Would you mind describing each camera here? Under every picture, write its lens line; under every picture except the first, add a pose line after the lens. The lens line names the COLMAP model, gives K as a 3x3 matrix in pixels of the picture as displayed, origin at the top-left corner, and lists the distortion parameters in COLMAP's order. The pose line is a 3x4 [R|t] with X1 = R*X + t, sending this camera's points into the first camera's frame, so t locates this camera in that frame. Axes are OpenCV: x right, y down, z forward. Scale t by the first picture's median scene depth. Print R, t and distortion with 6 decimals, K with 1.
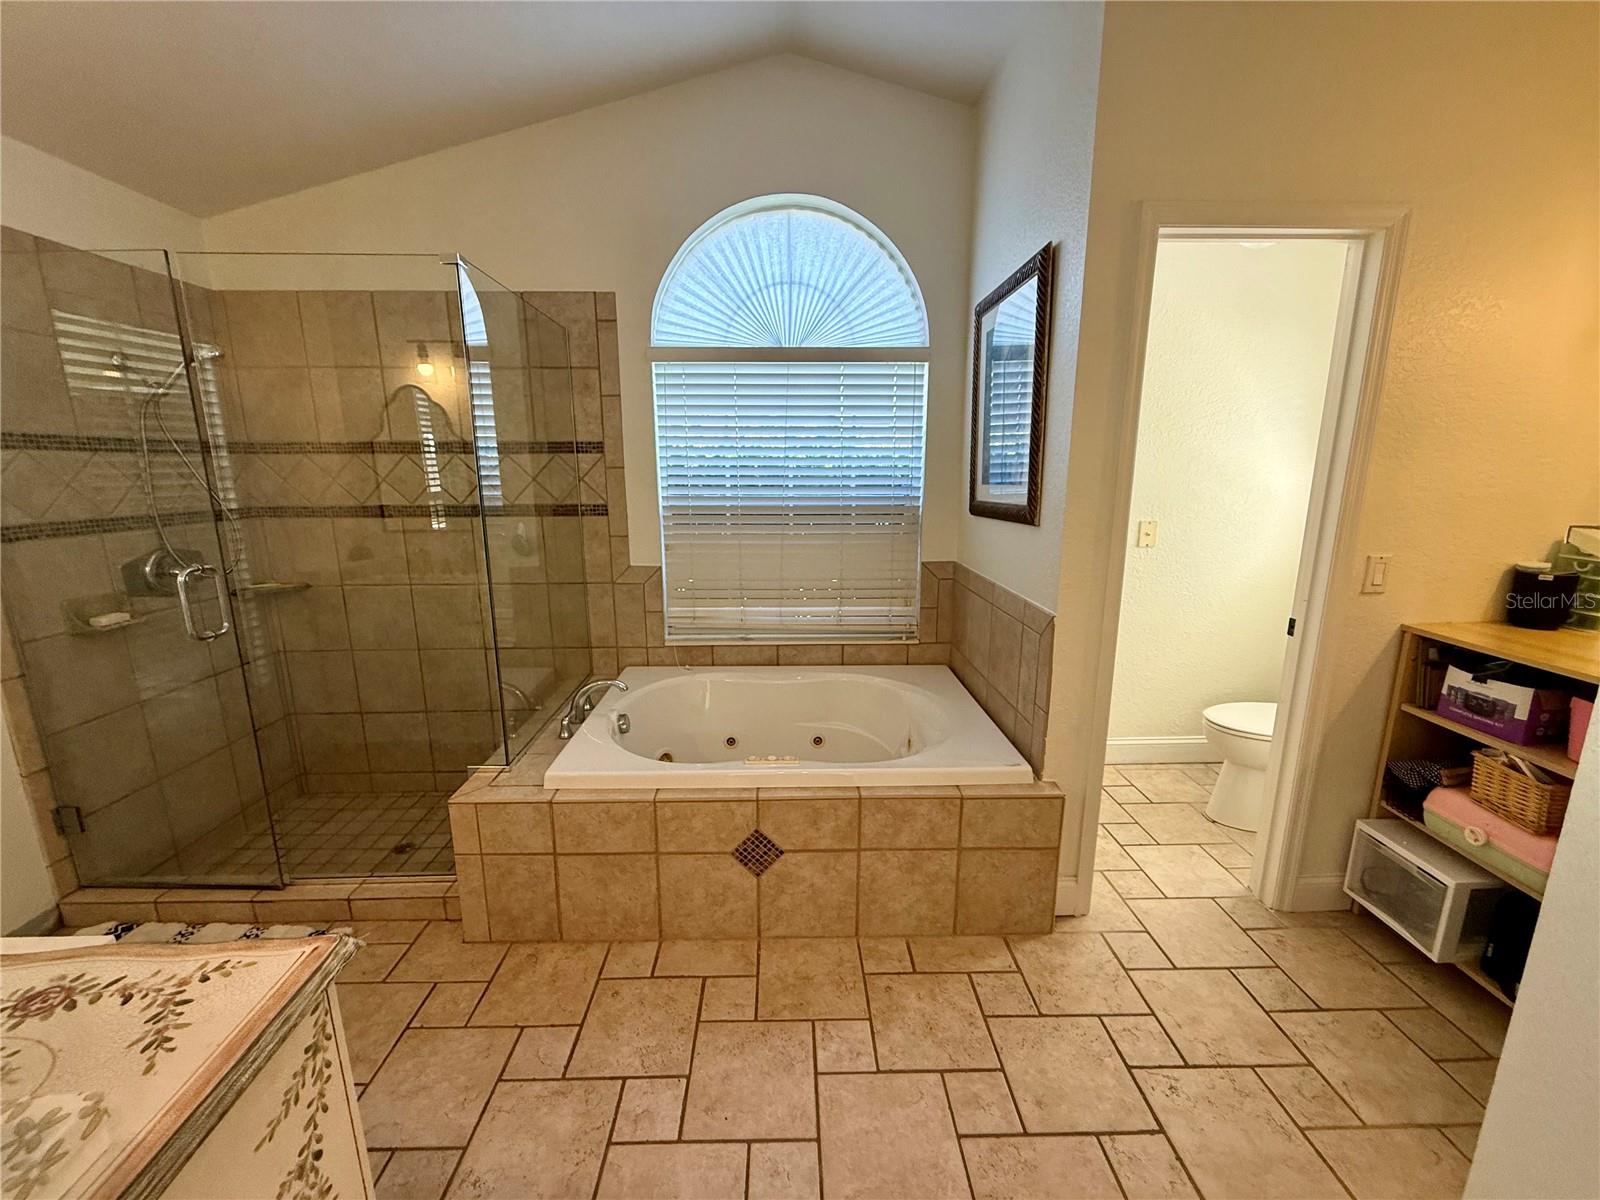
lens RADIAL K [[633.2, 0, 795.2], [0, 633.2, 598.4], [0, 0, 1]] dist [-0.002939, -0.000232]
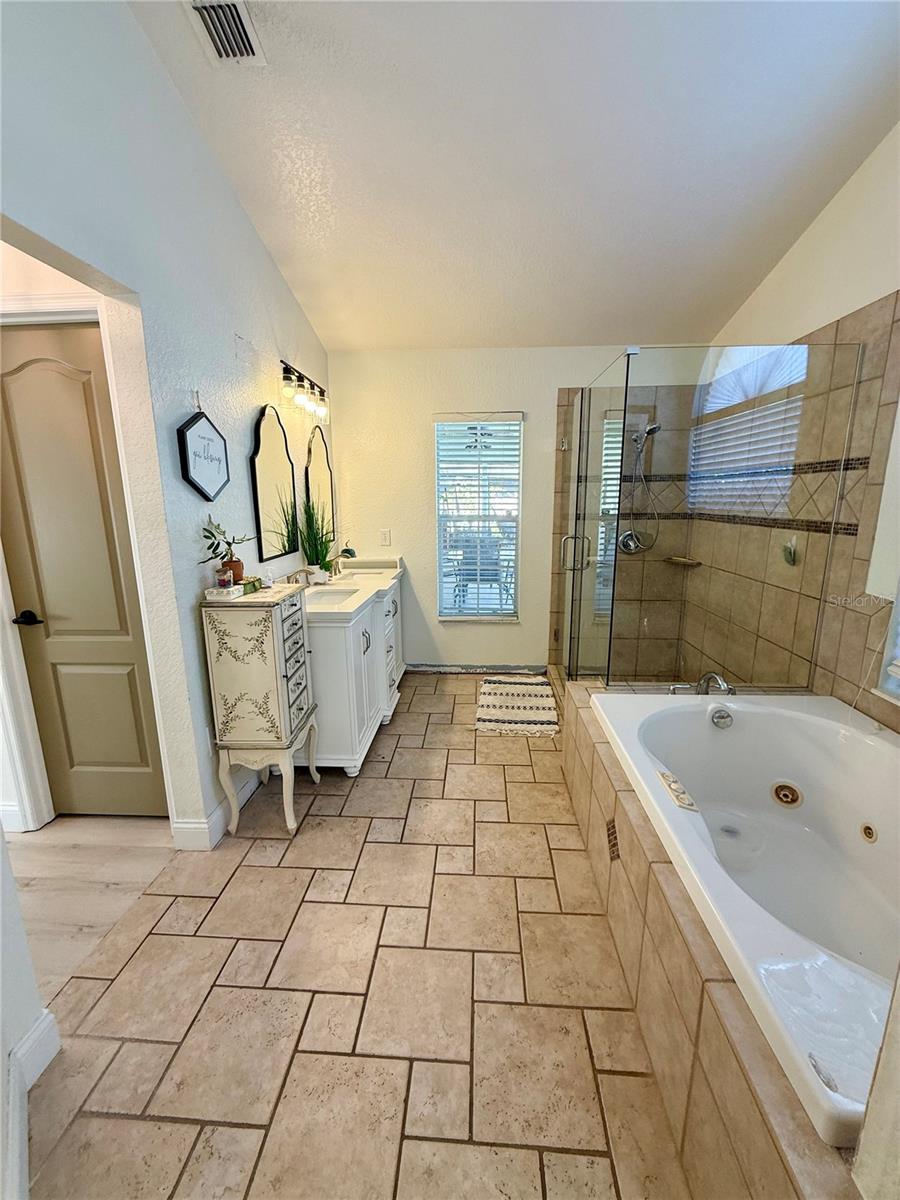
lens RADIAL K [[474.9, 0, 449.1], [0, 474.9, 596.3], [0, 0, 1]] dist [-0.002939, -0.000232]
pose [[-0.080864, 0.208750, -0.974620, 0.541654], [-0.194045, 0.955816, 0.220823, -0.099418], [0.977654, 0.206977, -0.036784, 0.540962]]
